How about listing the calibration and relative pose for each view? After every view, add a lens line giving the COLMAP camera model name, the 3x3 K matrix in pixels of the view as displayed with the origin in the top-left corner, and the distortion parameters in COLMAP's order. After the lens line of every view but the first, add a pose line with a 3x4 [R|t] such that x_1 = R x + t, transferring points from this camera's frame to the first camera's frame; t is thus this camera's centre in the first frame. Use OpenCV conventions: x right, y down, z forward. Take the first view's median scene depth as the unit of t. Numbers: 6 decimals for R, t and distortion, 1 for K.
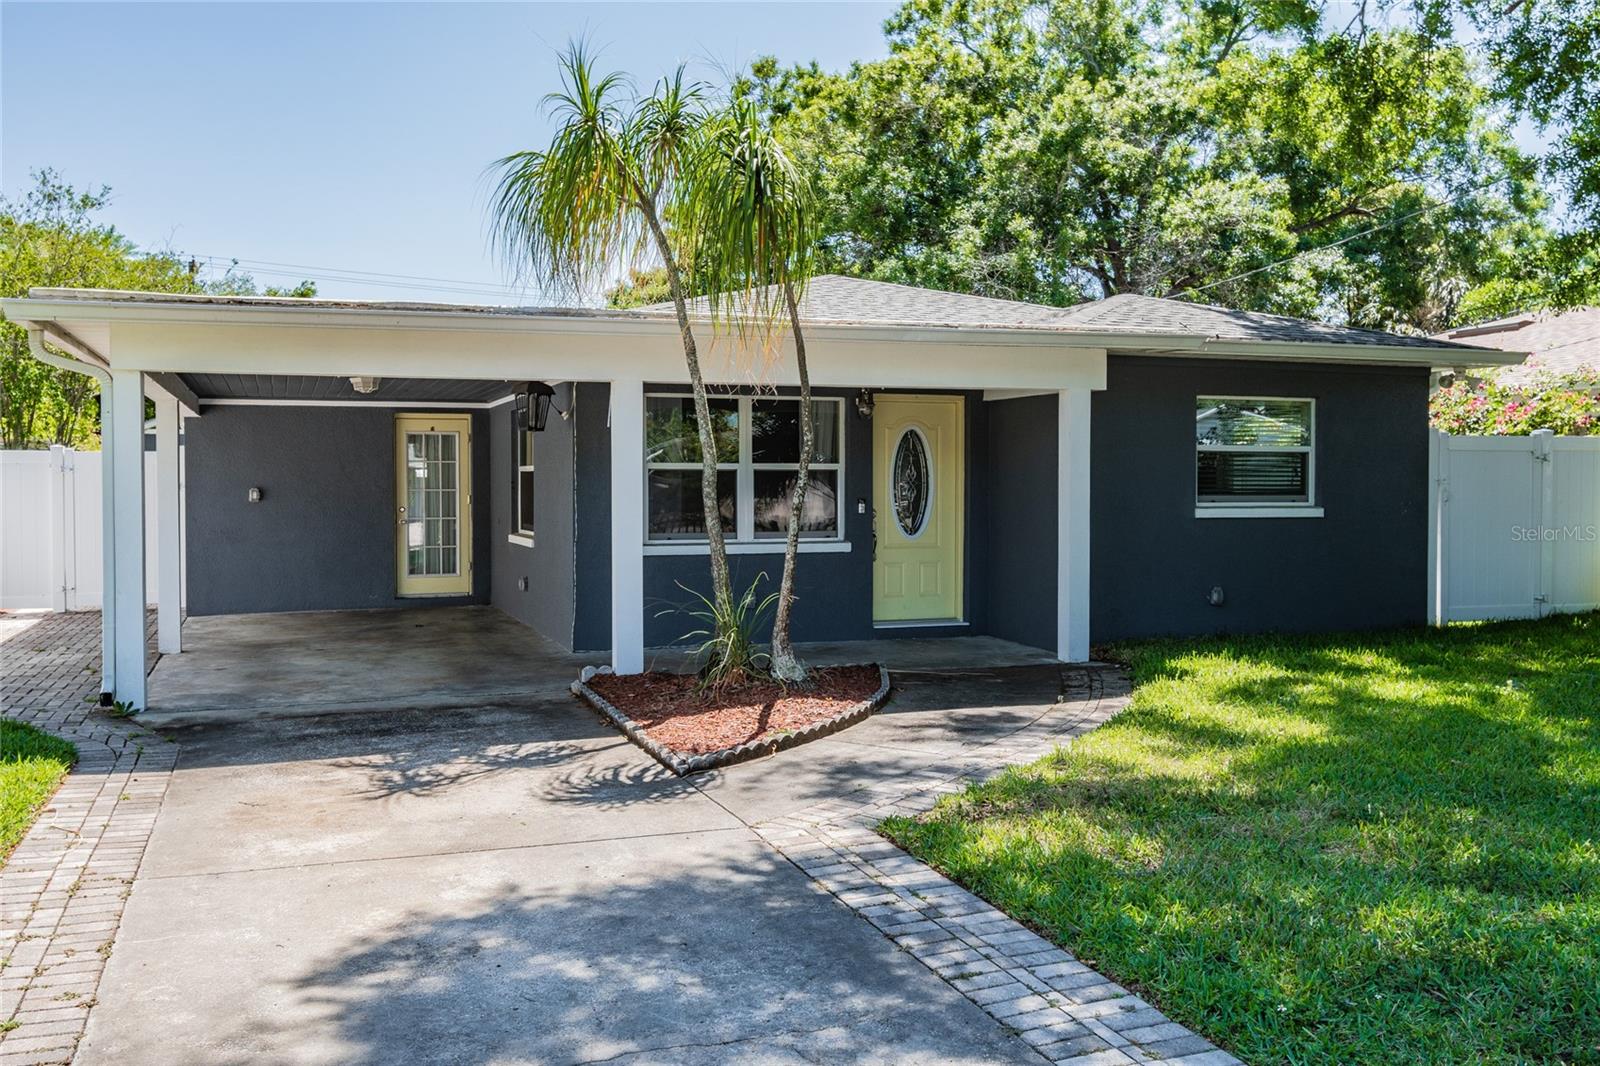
lens RADIAL K [[1483.5, 0, 797.9], [0, 1483.5, 512.1], [0, 0, 1]] dist [-0.002392, 0.001079]
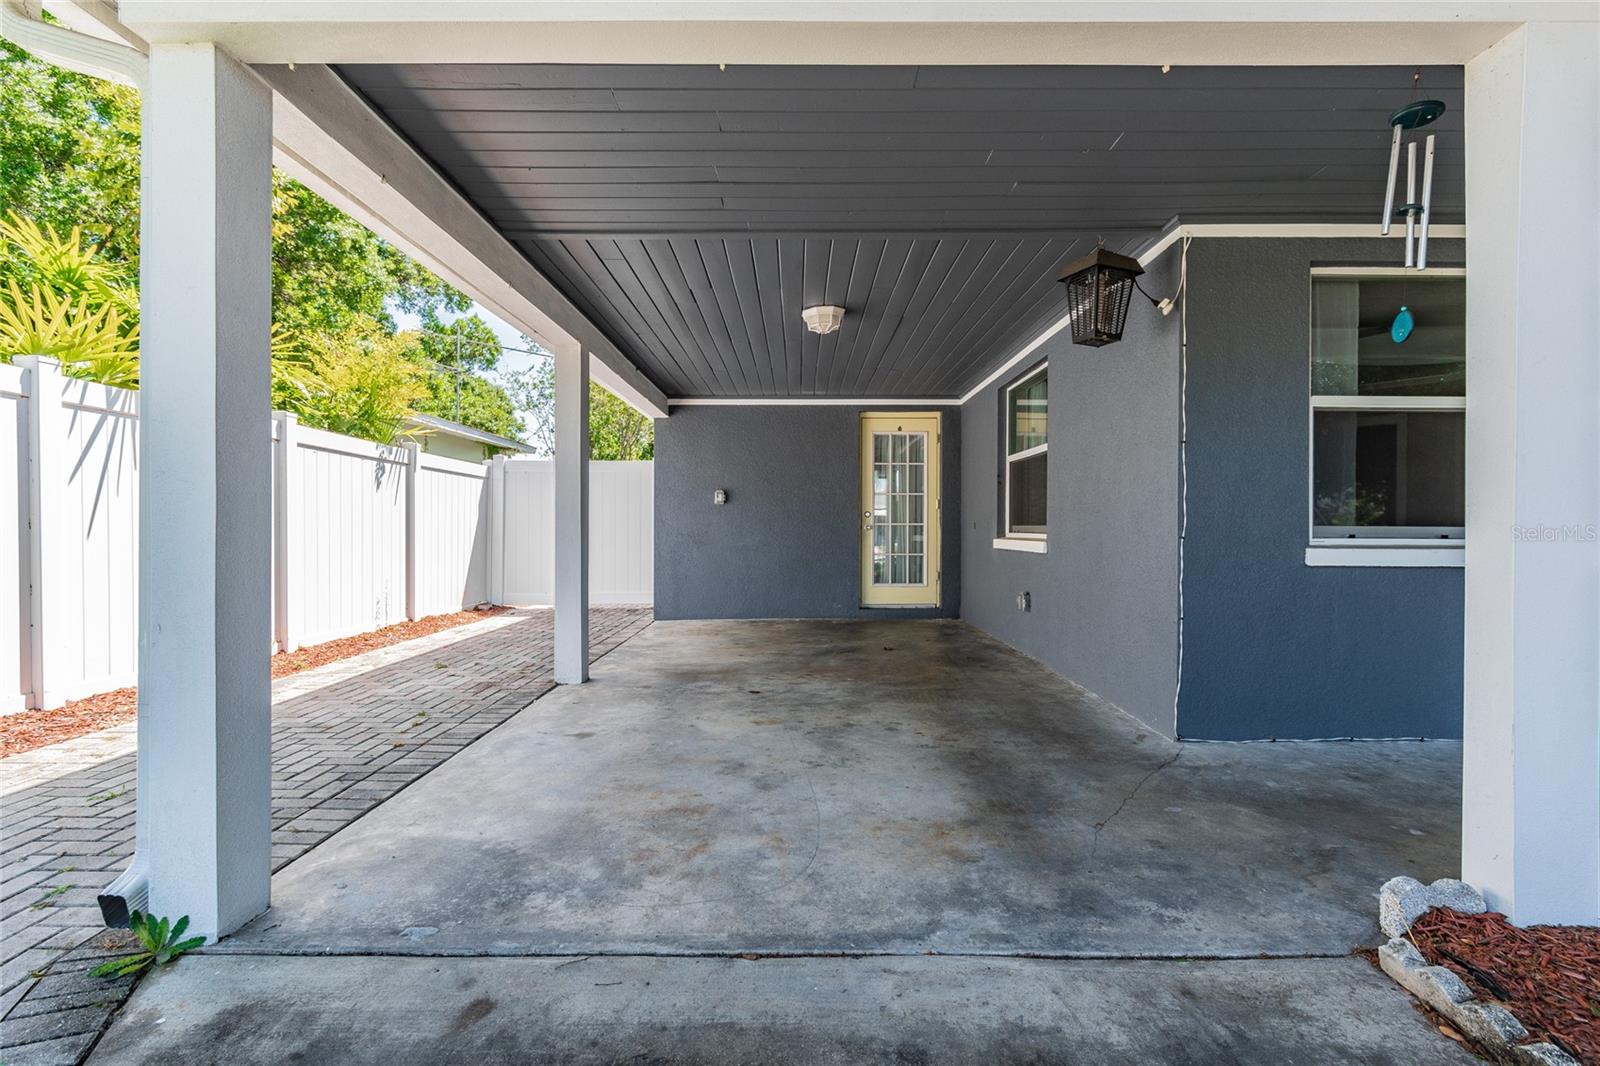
lens RADIAL K [[873.7, 0, 800.0], [0, 873.7, 533.0], [0, 0, 1]] dist [-0.002369, -0.000379]
pose [[0.945282, 0.008260, -0.326150, -0.170083], [-0.012300, 0.999871, -0.010327, 0.022204], [0.326023, 0.013774, 0.945262, 0.622043]]
